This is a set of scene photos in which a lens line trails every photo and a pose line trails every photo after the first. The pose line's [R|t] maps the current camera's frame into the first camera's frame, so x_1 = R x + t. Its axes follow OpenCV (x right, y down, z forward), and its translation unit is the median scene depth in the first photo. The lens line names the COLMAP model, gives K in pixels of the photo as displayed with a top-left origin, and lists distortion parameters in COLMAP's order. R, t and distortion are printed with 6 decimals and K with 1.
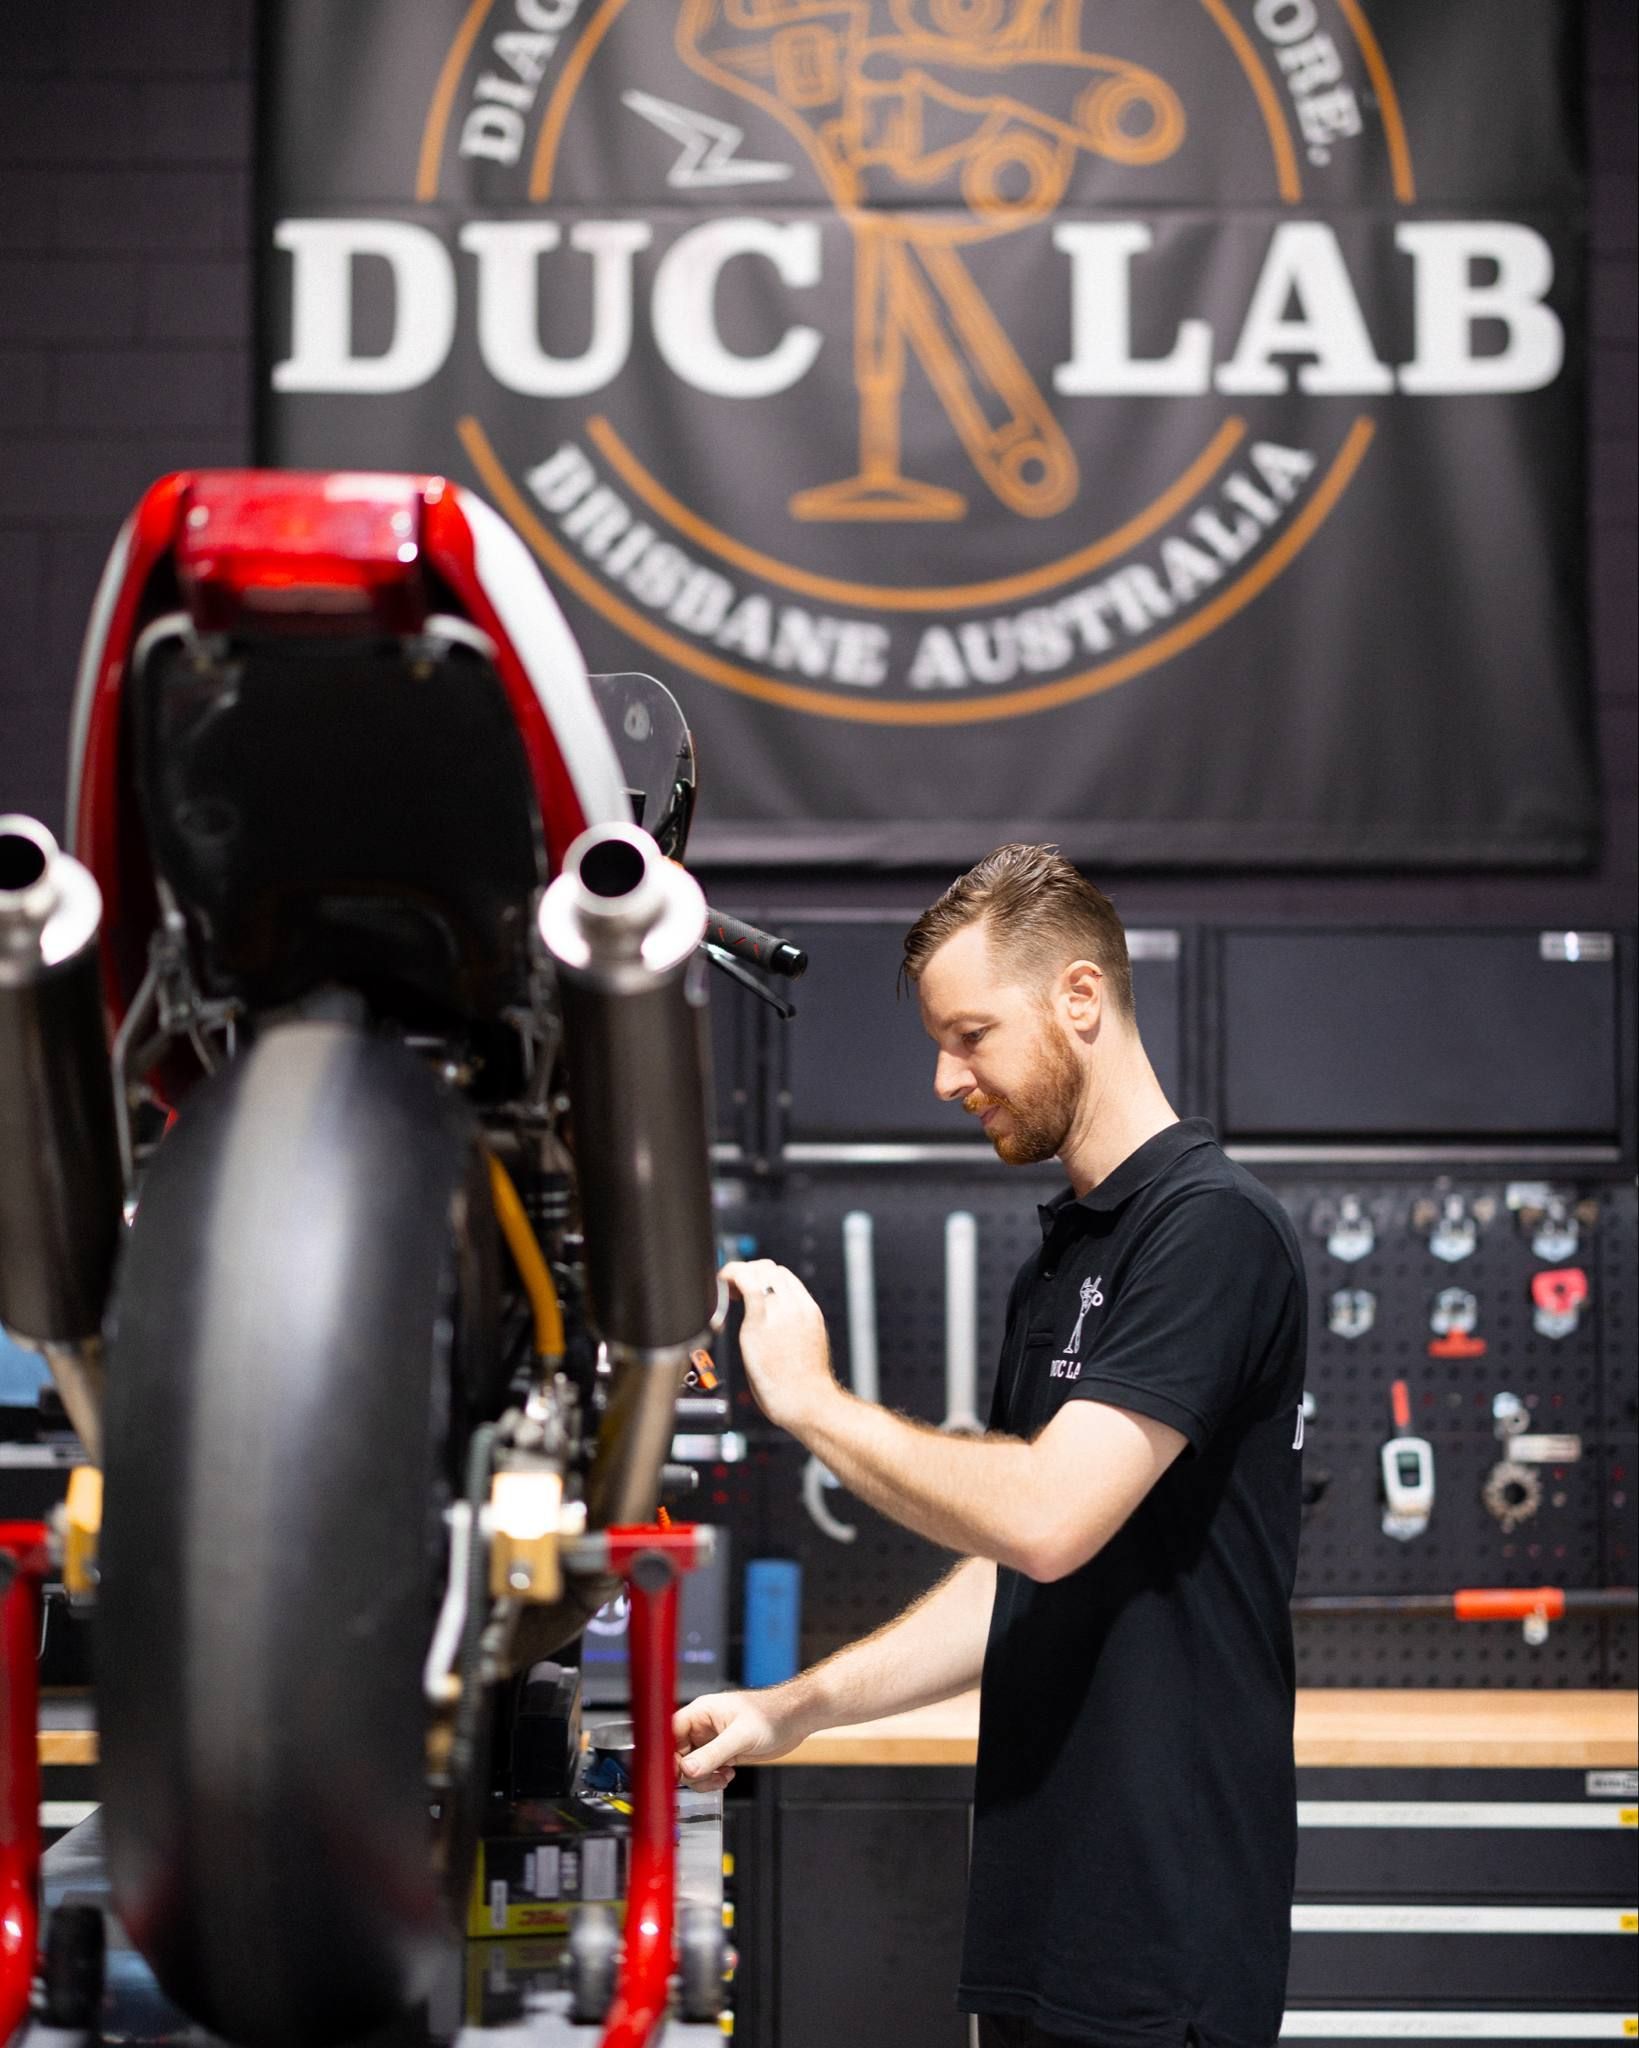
lens RADIAL K [[3797.3, 0, 819.5], [0, 3797.3, 1024.0], [0, 0, 1]] dist [-0.020197, 0.189454]
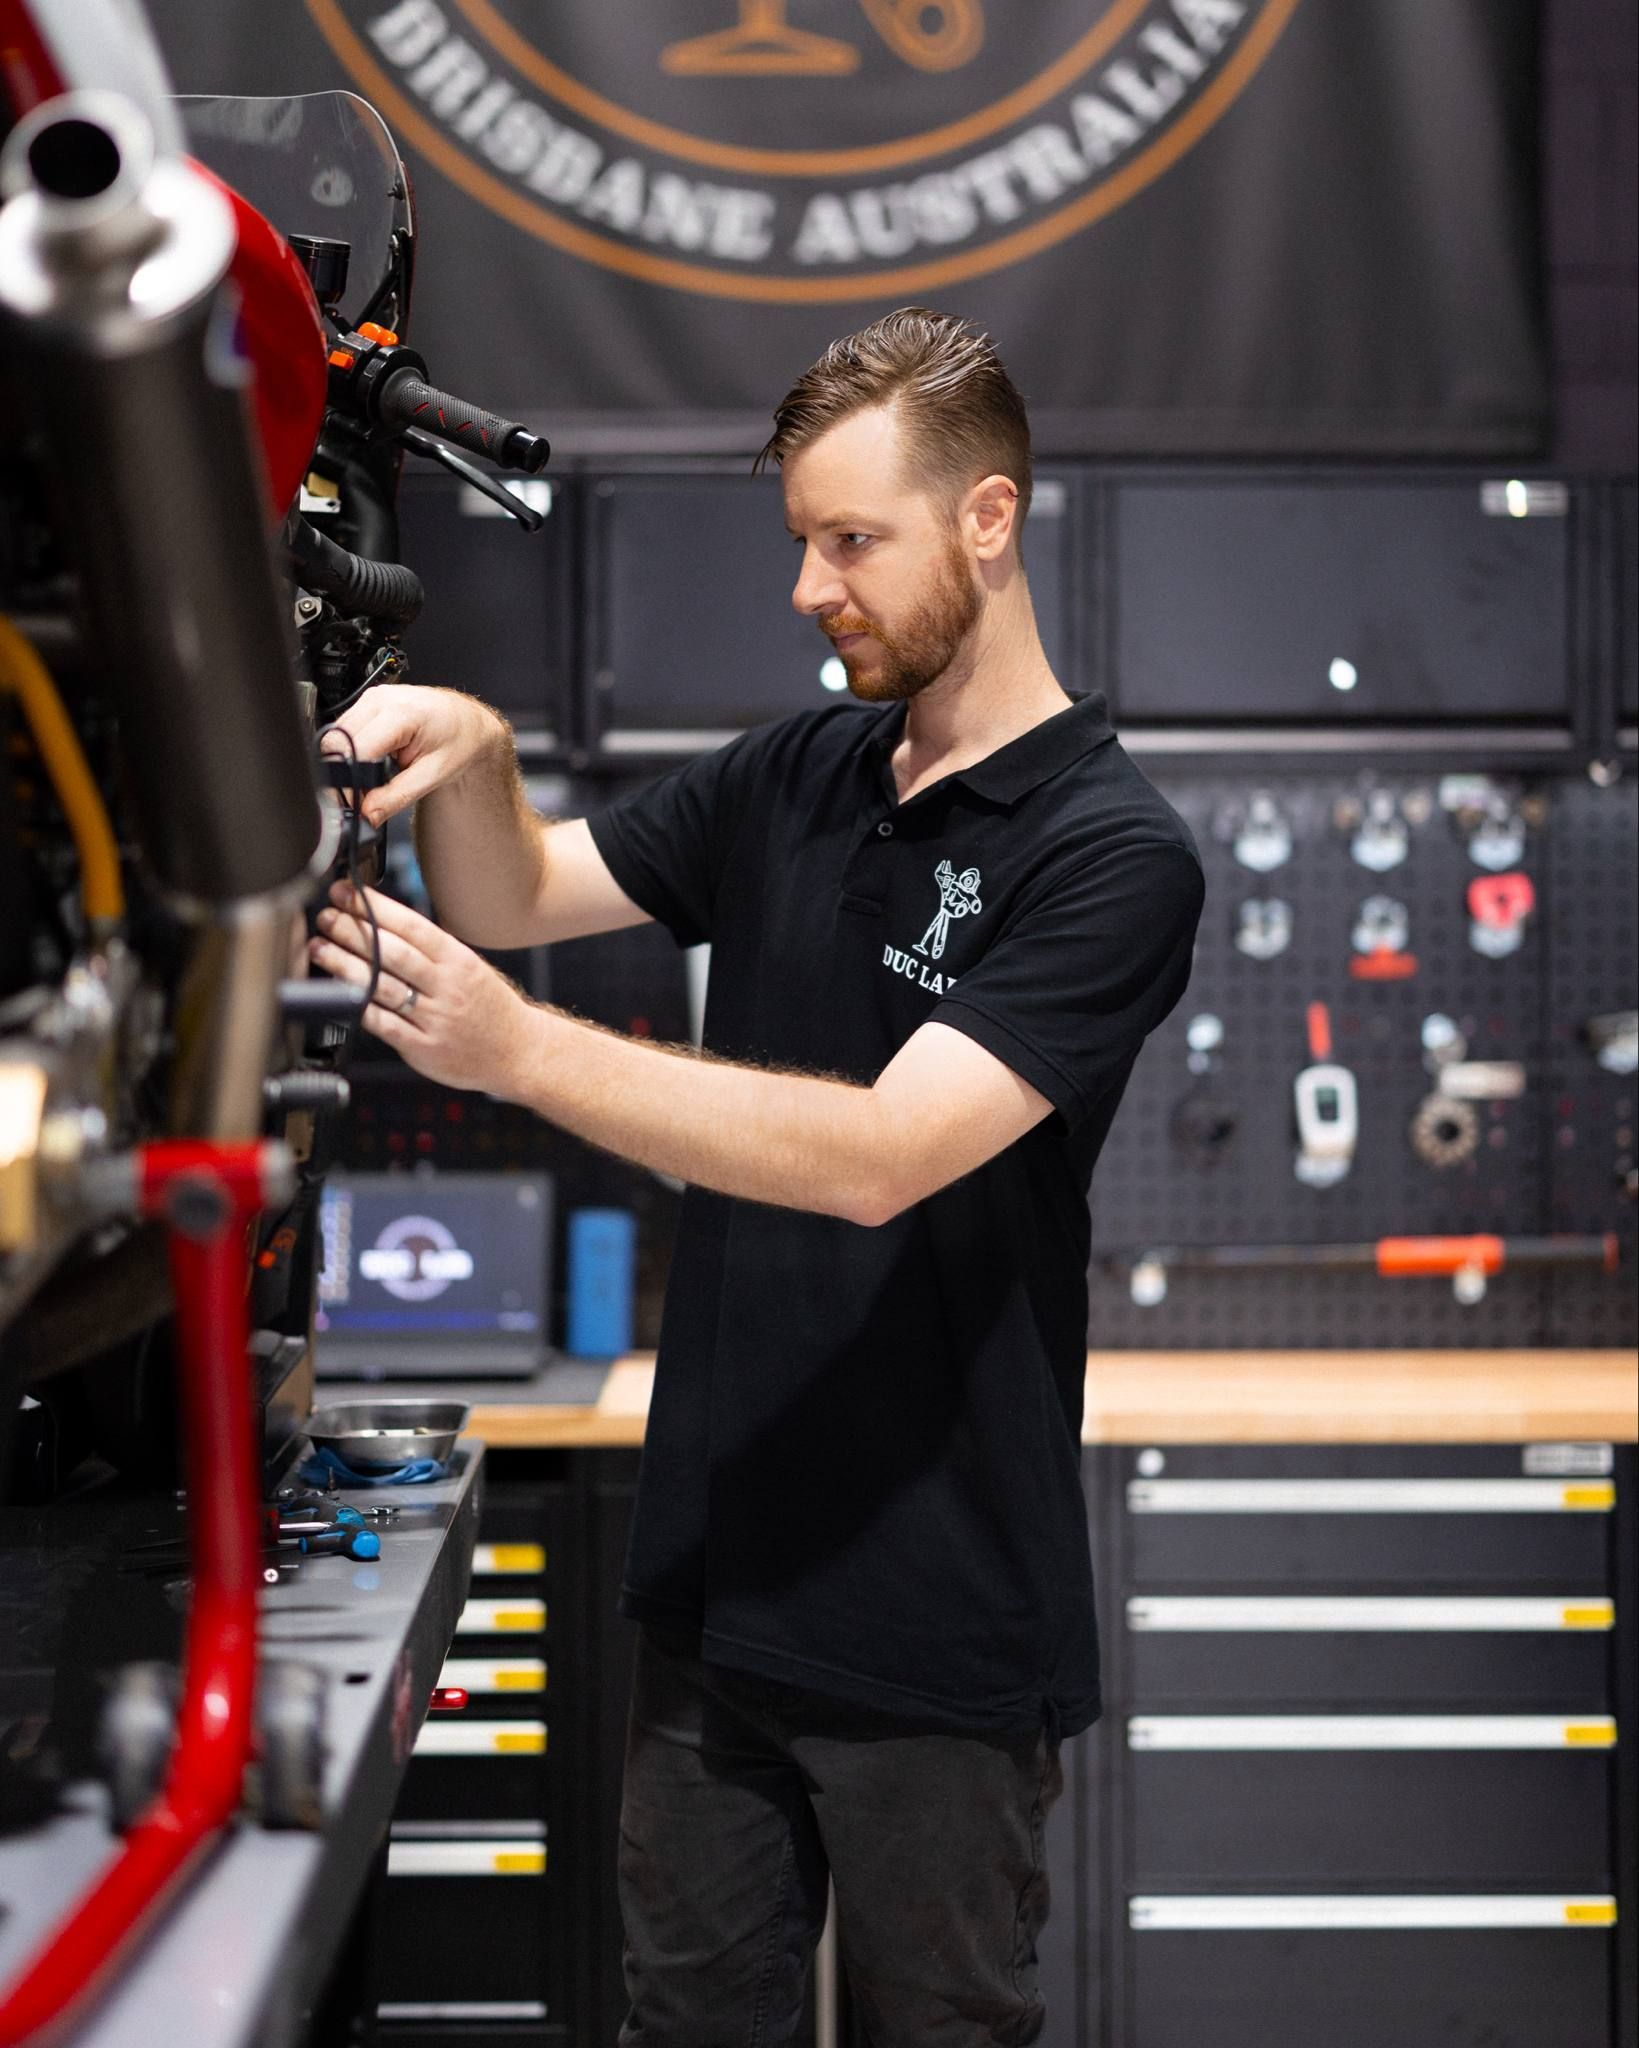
lens RADIAL K [[3797.3, 0, 819.5], [0, 3797.3, 1024.0], [0, 0, 1]] dist [-0.020197, 0.189454]
pose [[0.999895, -0.006240, 0.013093, 0.025933], [0.005061, 0.996087, 0.088229, 0.020341], [-0.013592, -0.088153, 0.996014, 0.126305]]
